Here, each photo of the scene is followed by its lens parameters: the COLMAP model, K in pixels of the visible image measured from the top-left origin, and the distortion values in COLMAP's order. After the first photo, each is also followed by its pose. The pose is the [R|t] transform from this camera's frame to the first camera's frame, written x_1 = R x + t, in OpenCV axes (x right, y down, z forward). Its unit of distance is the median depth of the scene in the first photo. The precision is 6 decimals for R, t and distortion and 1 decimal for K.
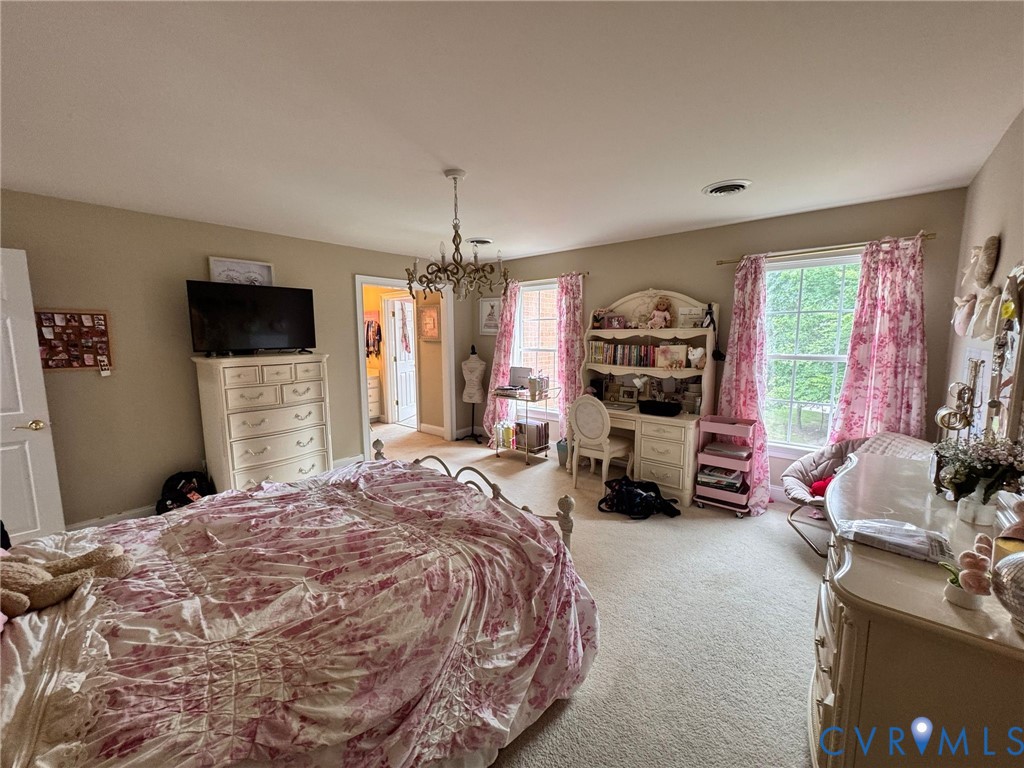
lens RADIAL K [[407.0, 0, 510.1], [0, 407.0, 384.4], [0, 0, 1]] dist [0.002731, 0.000300]
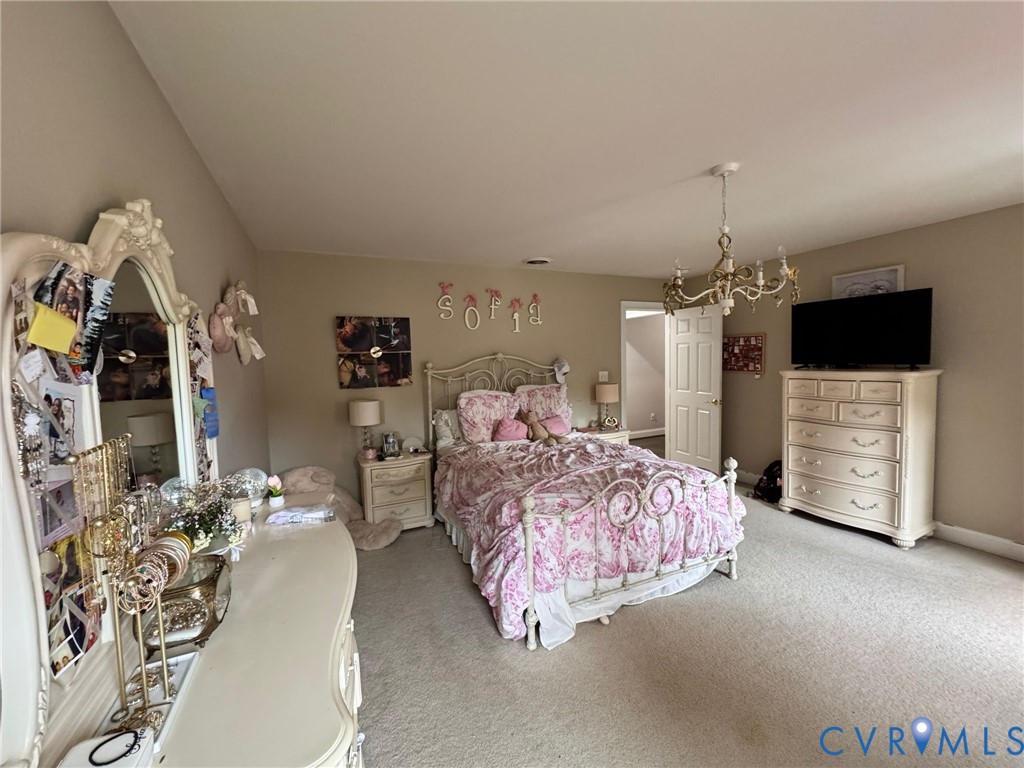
lens RADIAL K [[407.0, 0, 511.0], [0, 407.0, 381.9], [0, 0, 1]] dist [0.002731, 0.000300]
pose [[-0.432504, 0.072128, -0.898742, 0.618501], [-0.086262, 0.988912, 0.120877, -0.094877], [0.897496, 0.129807, -0.421487, 0.724661]]
